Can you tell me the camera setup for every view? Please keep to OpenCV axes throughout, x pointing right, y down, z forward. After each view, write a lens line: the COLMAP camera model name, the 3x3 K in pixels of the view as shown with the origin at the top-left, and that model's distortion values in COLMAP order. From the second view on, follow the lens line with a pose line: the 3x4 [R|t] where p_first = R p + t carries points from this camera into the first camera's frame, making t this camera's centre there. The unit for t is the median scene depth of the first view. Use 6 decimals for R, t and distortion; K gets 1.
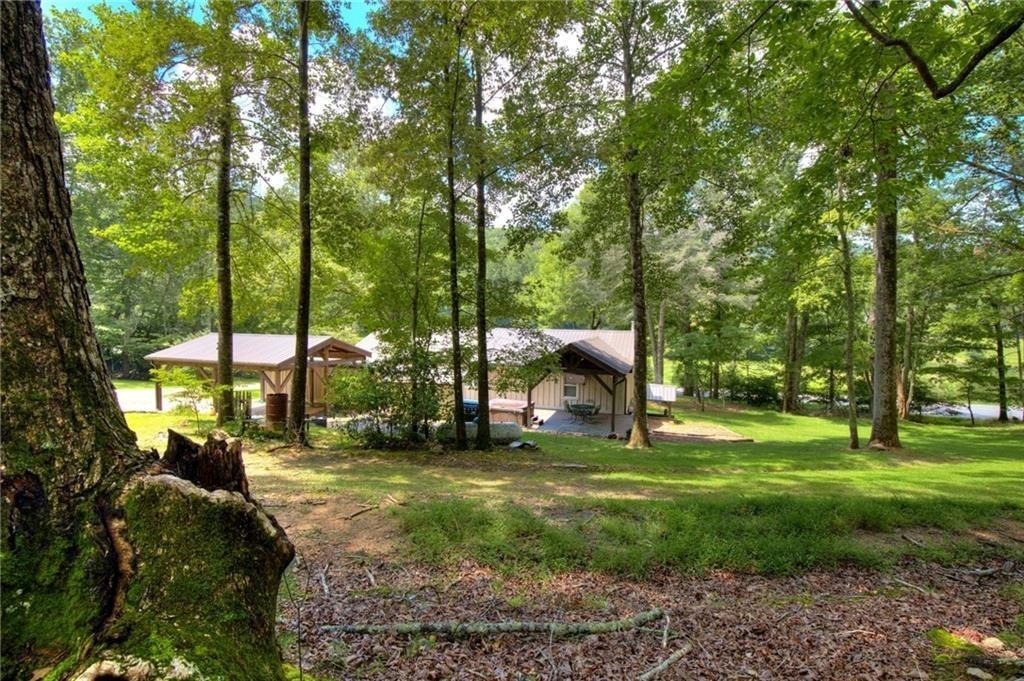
lens RADIAL K [[472.8, 0, 512.0], [0, 472.8, 340.5], [0, 0, 1]] dist [0.001807, 0.000283]
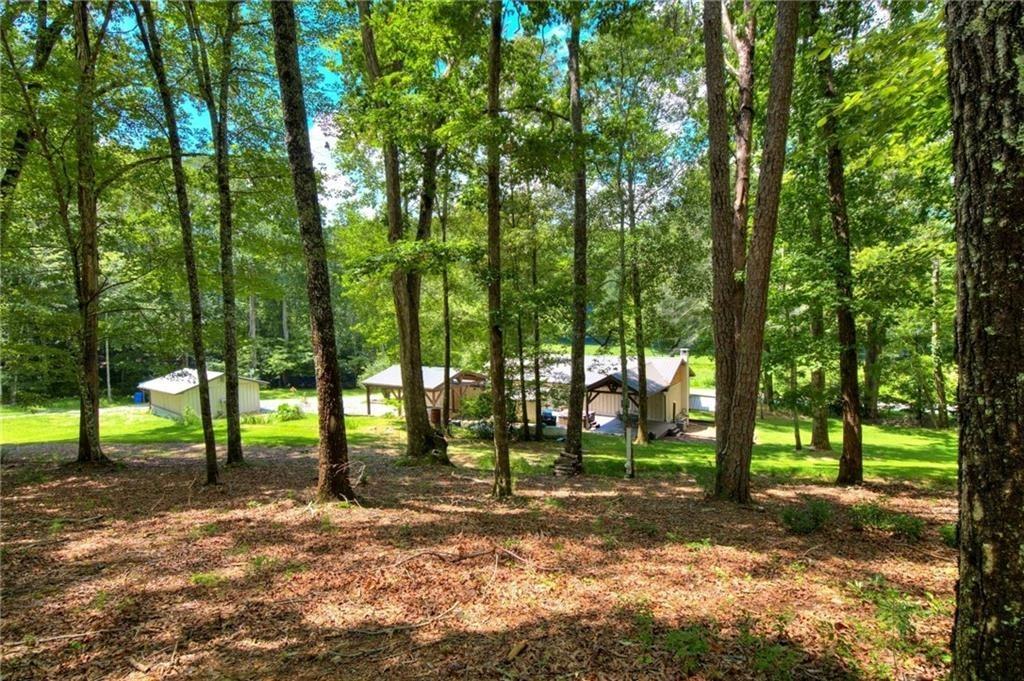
lens RADIAL K [[472.8, 0, 512.0], [0, 472.8, 340.5], [0, 0, 1]] dist [0.001807, 0.000283]
pose [[0.960983, -0.029613, -0.275018, 0.235810], [0.029151, 0.999558, -0.005768, -0.099664], [0.275068, -0.002474, 0.961422, -0.526722]]
